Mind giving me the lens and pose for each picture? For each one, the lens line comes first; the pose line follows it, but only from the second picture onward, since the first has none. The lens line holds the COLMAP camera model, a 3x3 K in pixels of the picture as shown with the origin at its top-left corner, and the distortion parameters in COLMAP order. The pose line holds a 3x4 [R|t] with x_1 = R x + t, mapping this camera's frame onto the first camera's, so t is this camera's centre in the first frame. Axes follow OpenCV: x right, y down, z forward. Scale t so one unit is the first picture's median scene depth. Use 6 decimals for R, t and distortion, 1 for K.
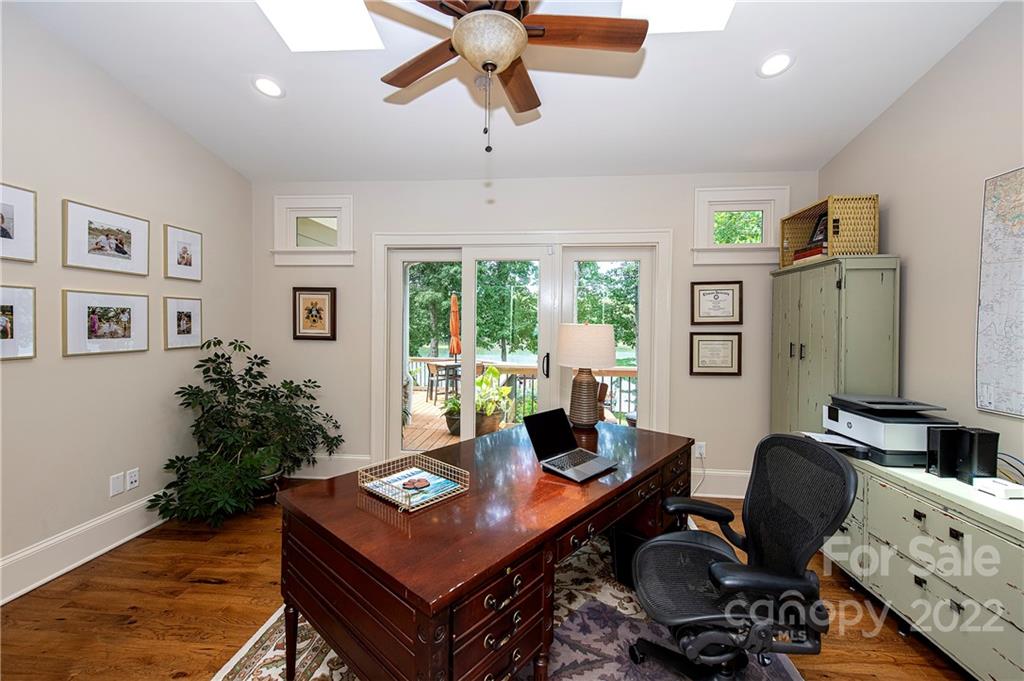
lens RADIAL K [[410.3, 0, 511.4], [0, 410.3, 334.2], [0, 0, 1]] dist [0.011202, -0.000114]
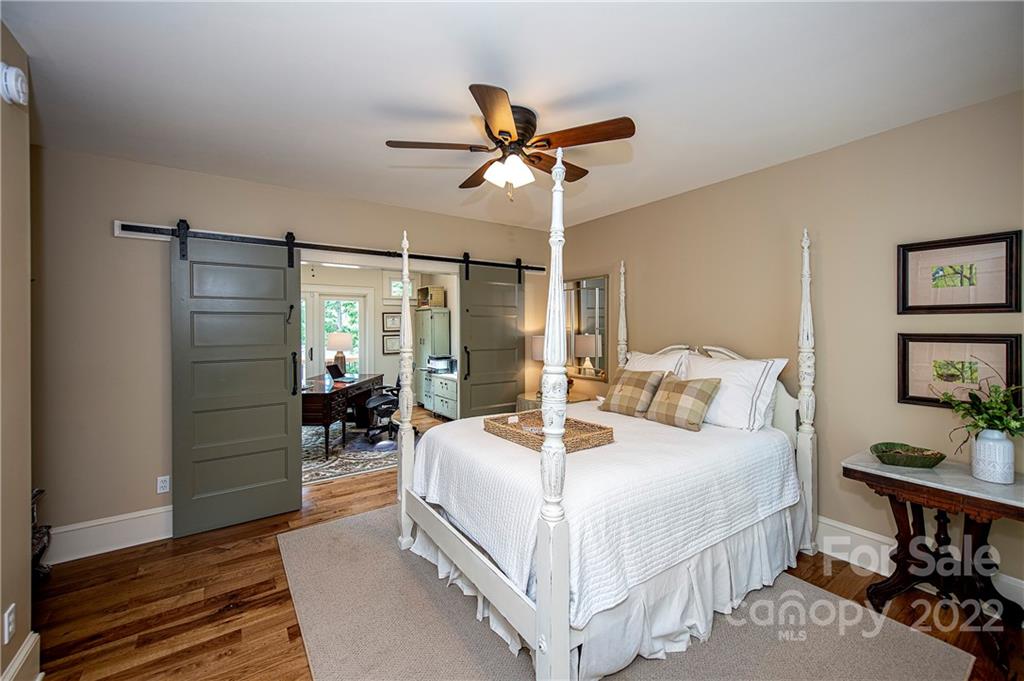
lens RADIAL K [[410.3, 0, 507.7], [0, 410.3, 334.2], [0, 0, 1]] dist [0.011202, -0.000114]
pose [[0.767666, -0.024318, 0.640389, -0.613125], [0.027163, 0.999616, 0.005397, -0.004688], [-0.640275, 0.013252, 0.768032, -1.491121]]
